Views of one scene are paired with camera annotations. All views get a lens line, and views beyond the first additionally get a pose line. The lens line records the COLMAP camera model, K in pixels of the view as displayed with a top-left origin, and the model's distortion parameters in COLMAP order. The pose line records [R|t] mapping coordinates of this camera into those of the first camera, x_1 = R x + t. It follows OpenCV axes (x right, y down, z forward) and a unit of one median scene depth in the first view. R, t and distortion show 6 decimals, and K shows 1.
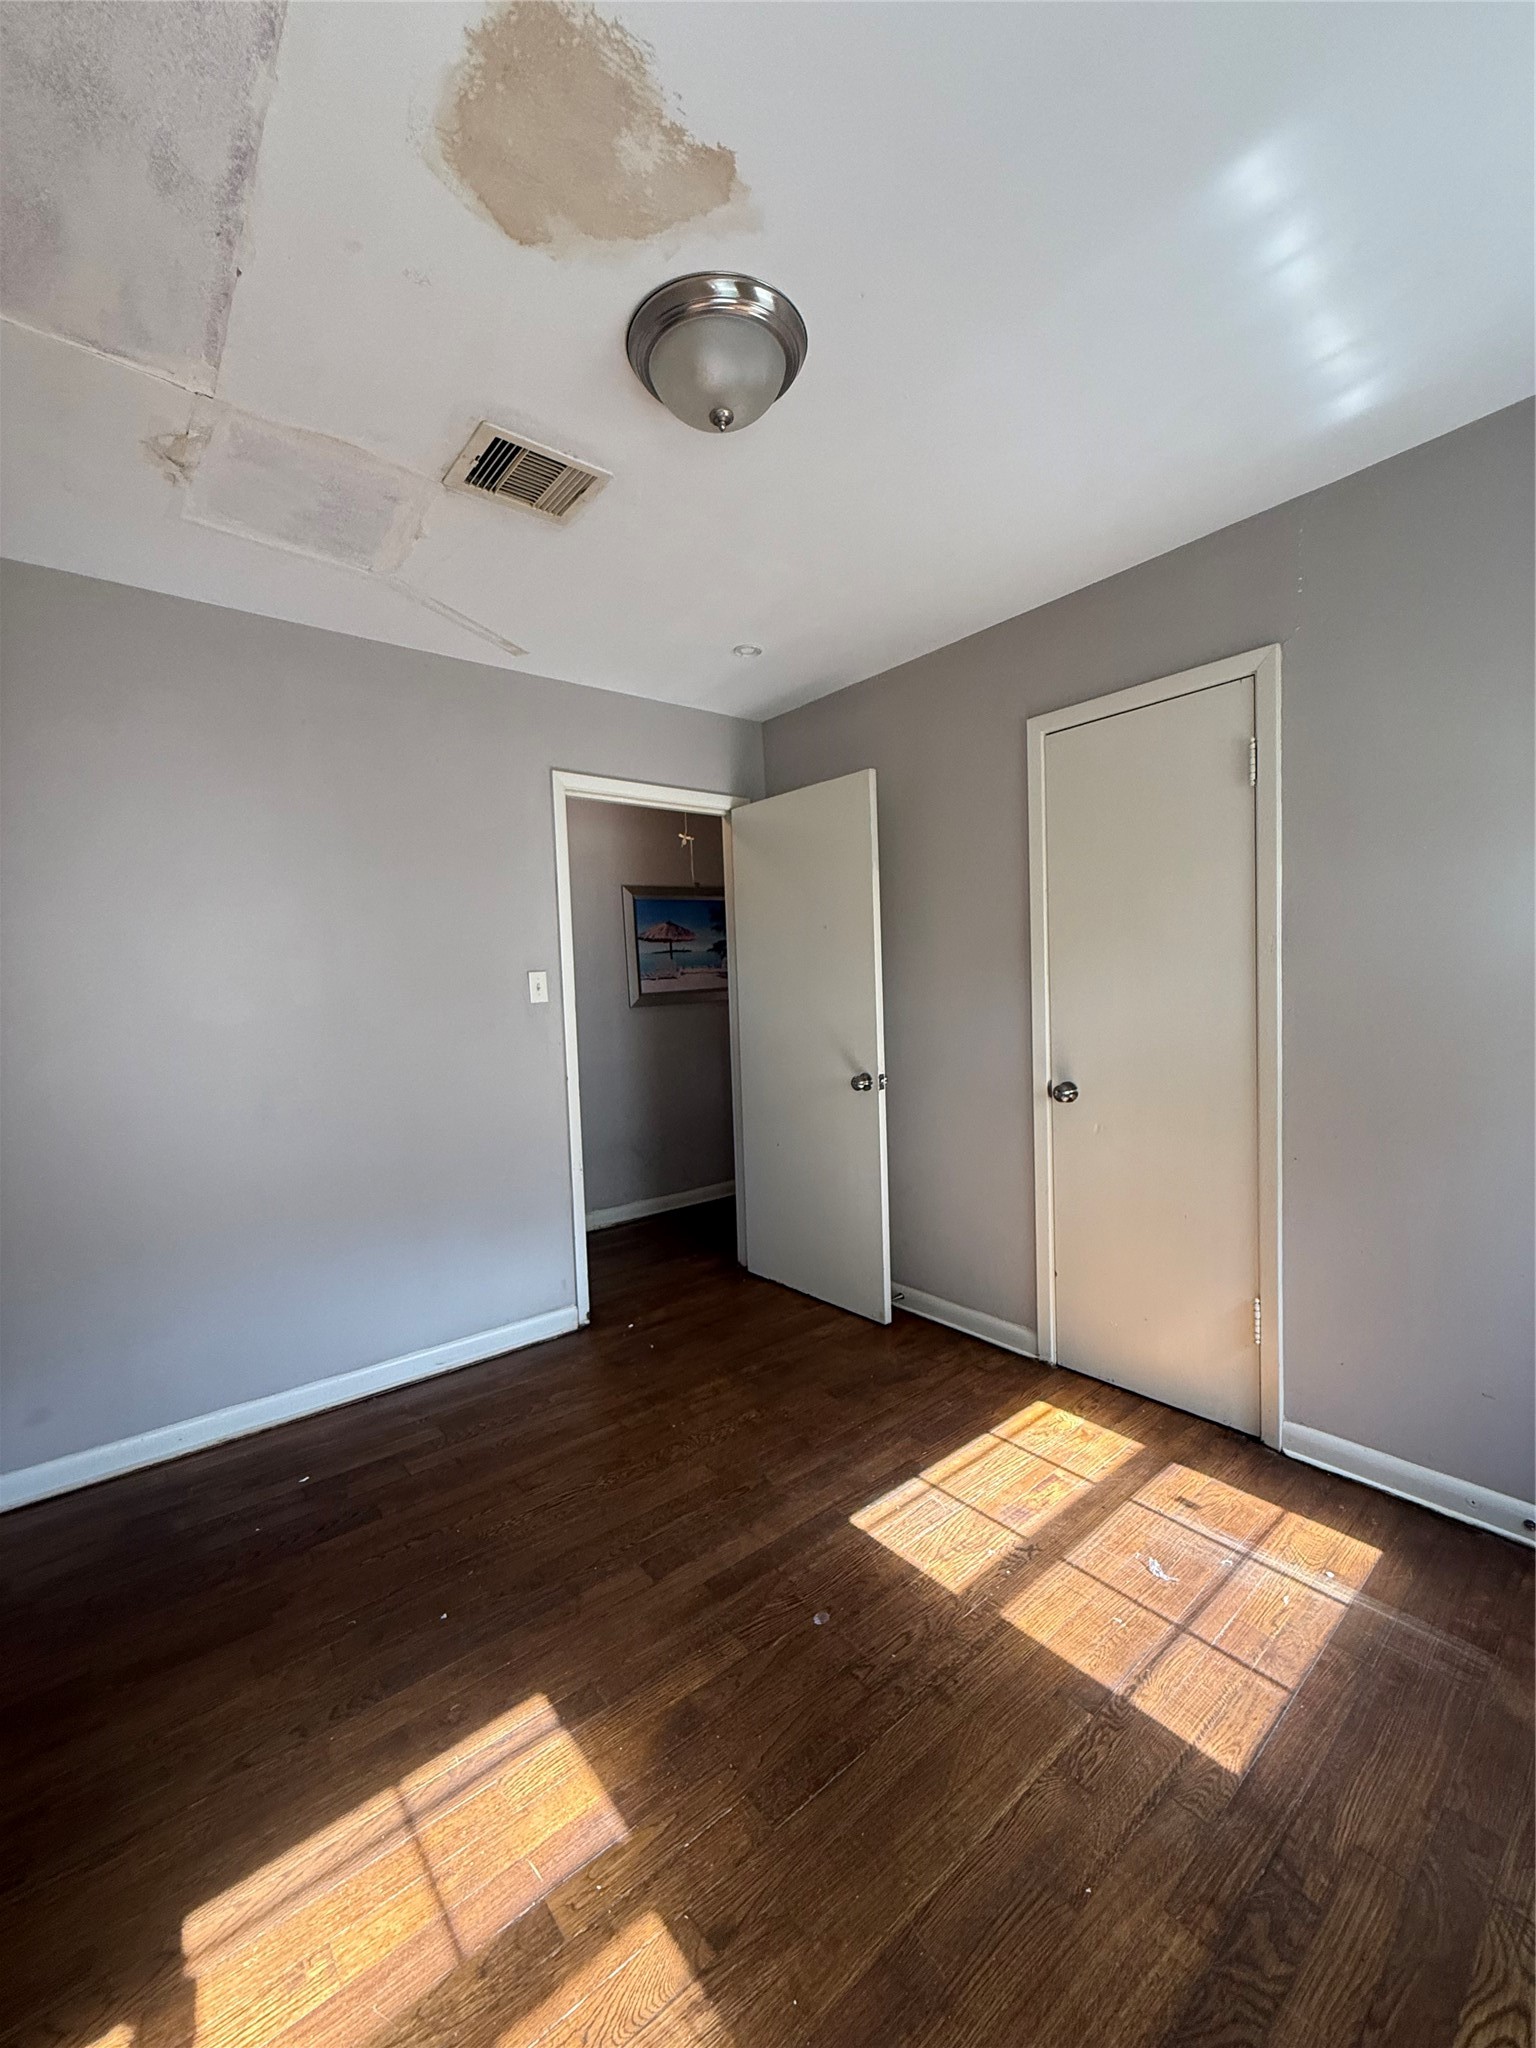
lens RADIAL K [[819.2, 0, 768.0], [0, 819.2, 1024.0], [0, 0, 1]] dist [-0.000130, -0.000026]
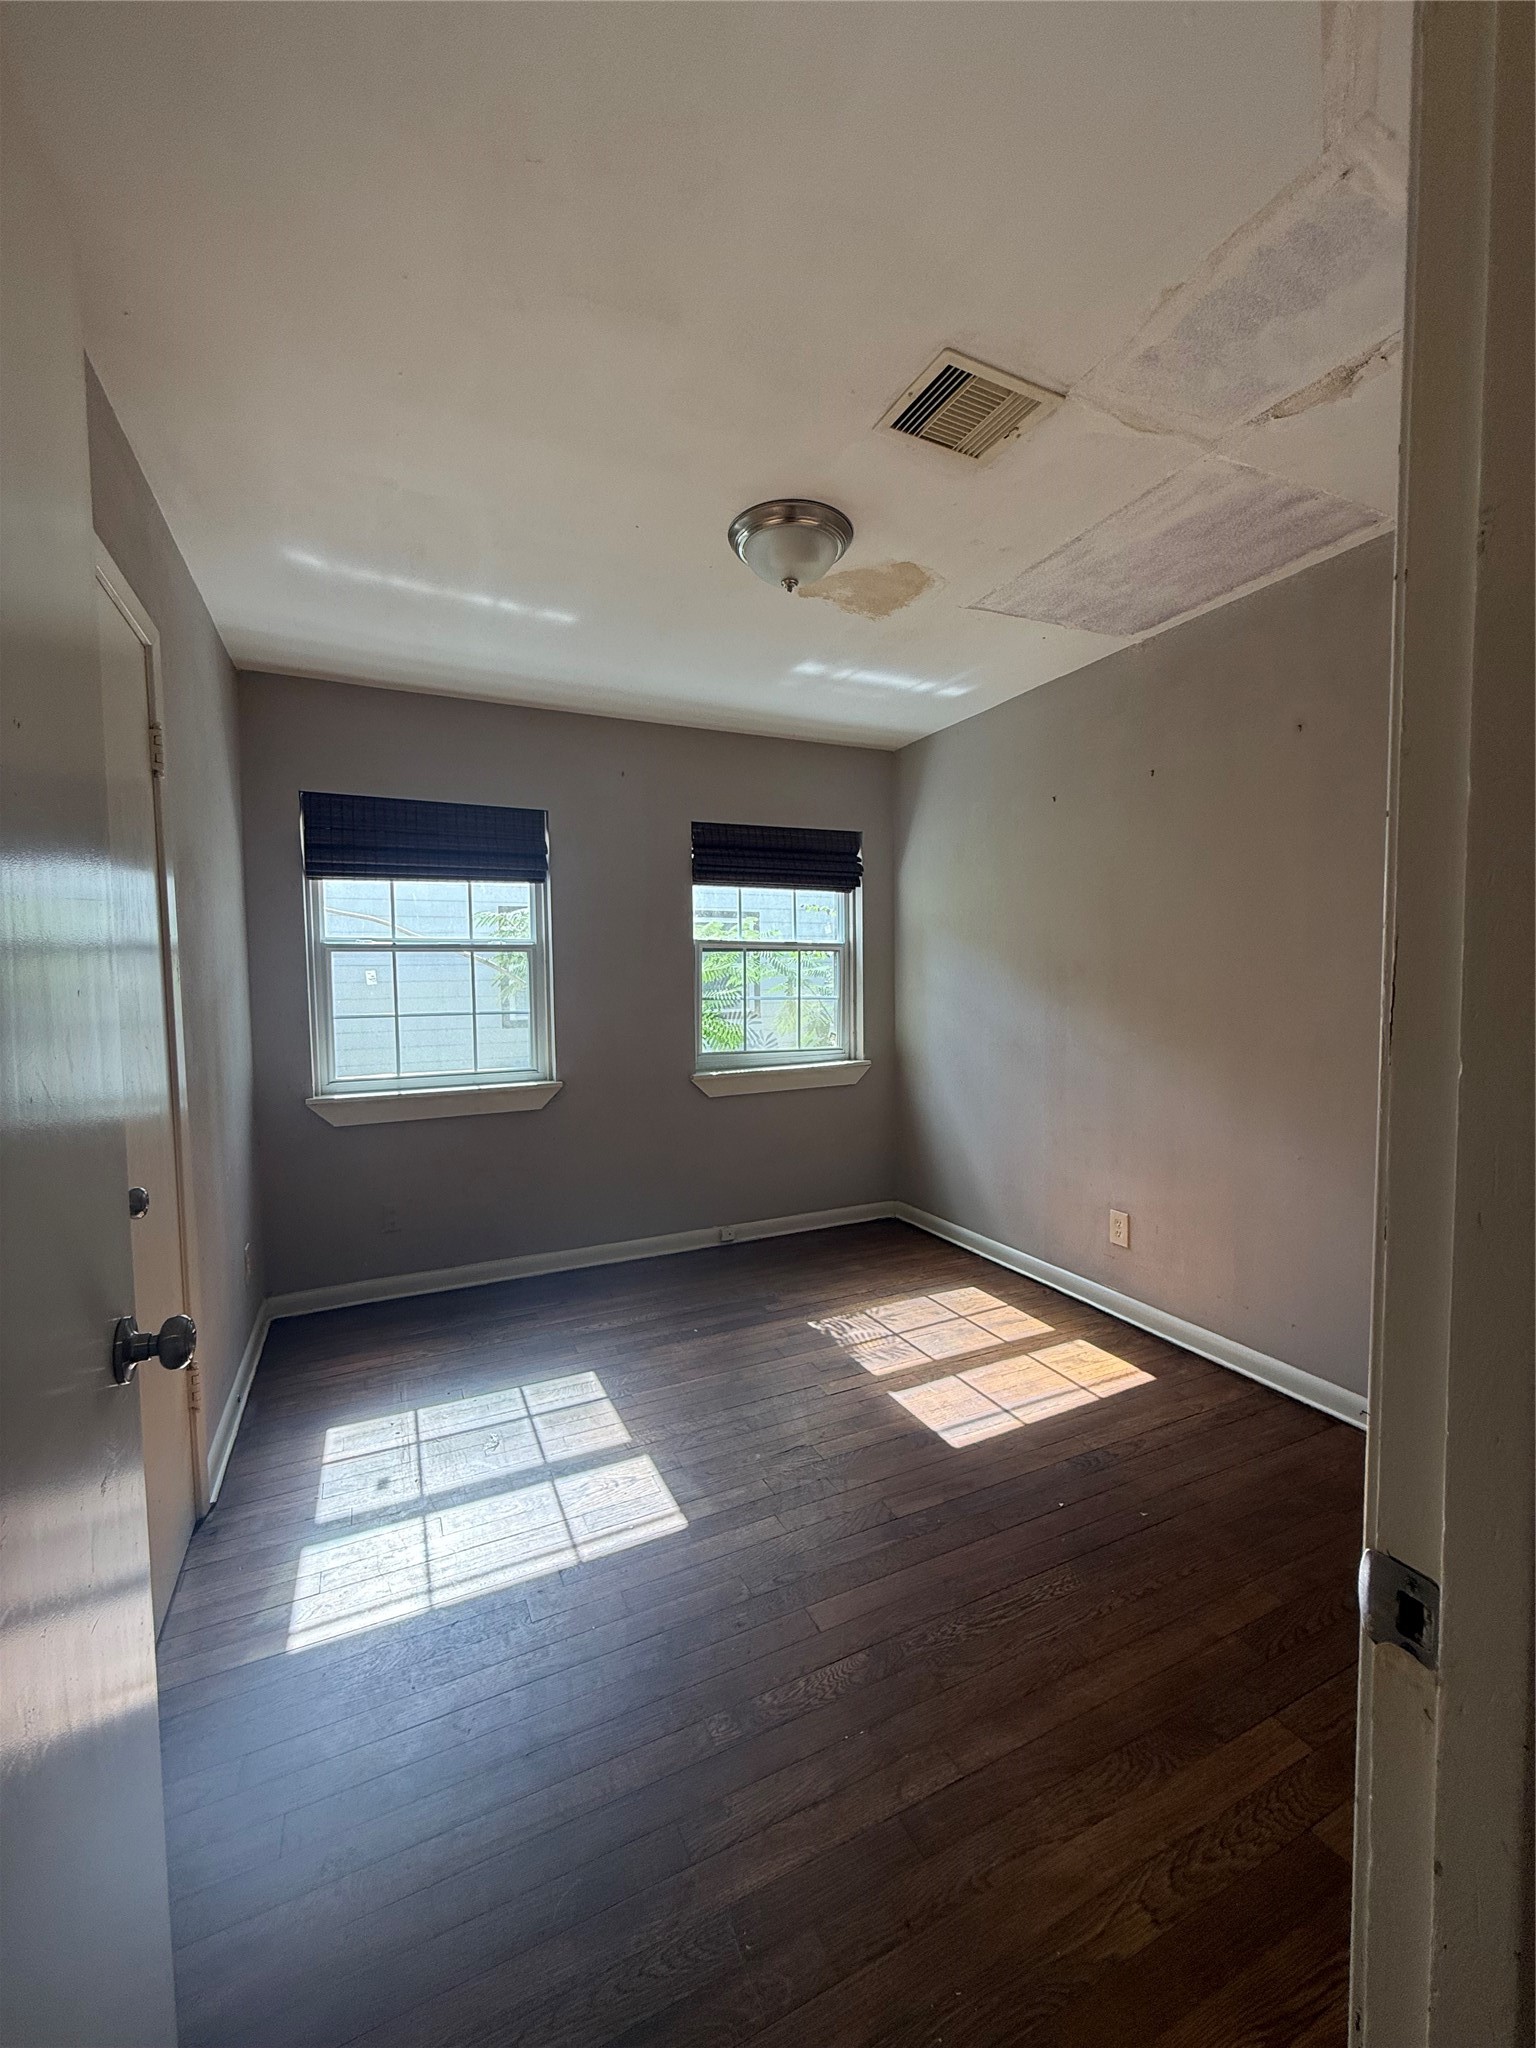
lens RADIAL K [[819.2, 0, 768.0], [0, 819.2, 1024.0], [0, 0, 1]] dist [-0.000130, -0.000026]
pose [[-0.970935, 0.032644, 0.237108, -0.318815], [0.060359, 0.992032, 0.110587, -0.128920], [-0.231609, 0.121685, -0.965168, 2.365650]]
